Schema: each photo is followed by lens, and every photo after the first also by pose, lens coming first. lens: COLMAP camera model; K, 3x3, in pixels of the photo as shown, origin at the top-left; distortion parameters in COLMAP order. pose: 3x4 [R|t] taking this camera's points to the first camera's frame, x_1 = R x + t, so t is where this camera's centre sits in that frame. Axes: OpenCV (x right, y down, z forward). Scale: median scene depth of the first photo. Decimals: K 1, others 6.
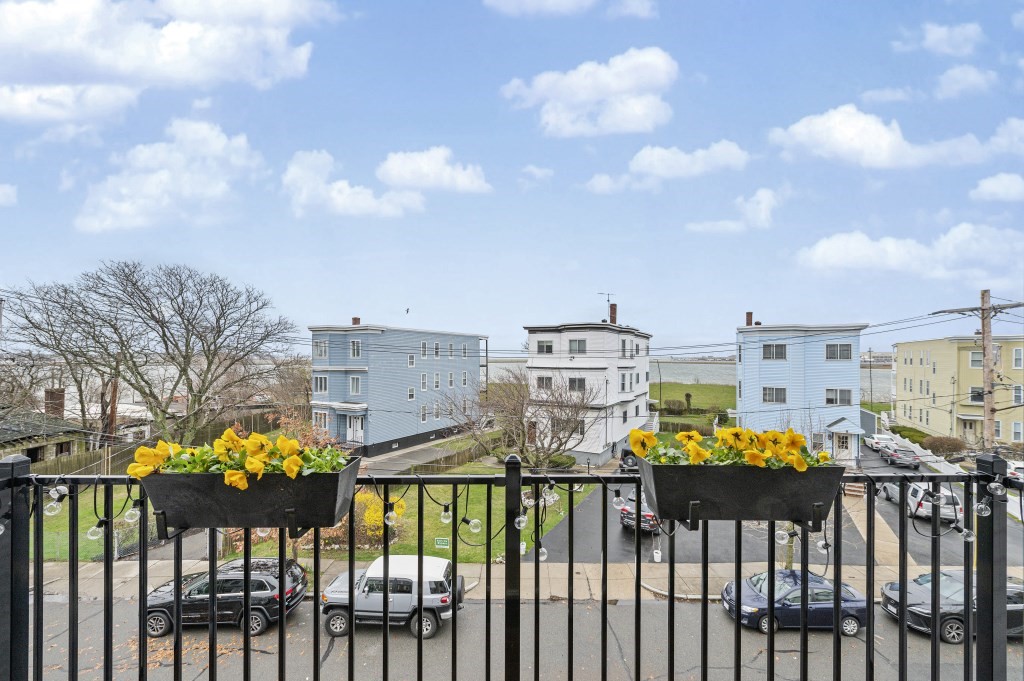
lens RADIAL K [[403.1, 0, 512.5], [0, 403.1, 347.0], [0, 0, 1]] dist [0.002251, 0.000095]
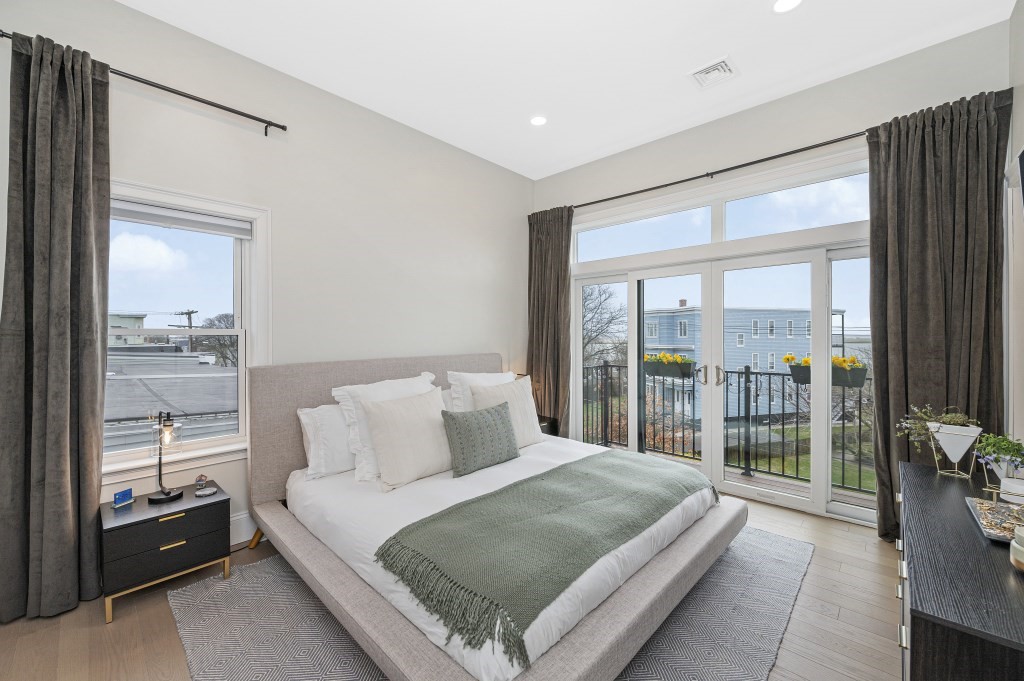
lens RADIAL K [[405.2, 0, 508.7], [0, 405.2, 337.2], [0, 0, 1]] dist [0.001017, 0.000072]
pose [[0.715742, -0.004087, -0.698352, 0.048102], [0.021950, 0.999620, 0.016646, -0.001821], [0.698019, -0.027243, 0.715561, -0.139291]]
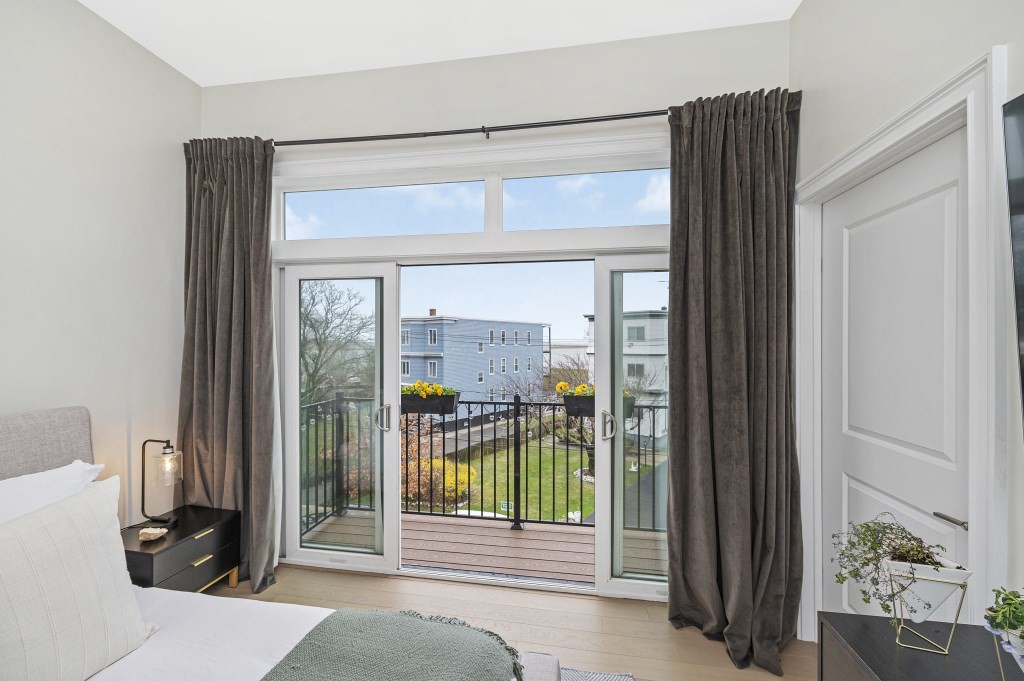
lens RADIAL K [[397.9, 0, 505.0], [0, 397.9, 343.5], [0, 0, 1]] dist [0.000215, 0.000023]
pose [[0.983035, -0.001952, -0.183410, 0.021556], [0.006856, 0.999636, 0.026106, -0.006195], [0.183292, -0.026921, 0.982690, -0.081931]]
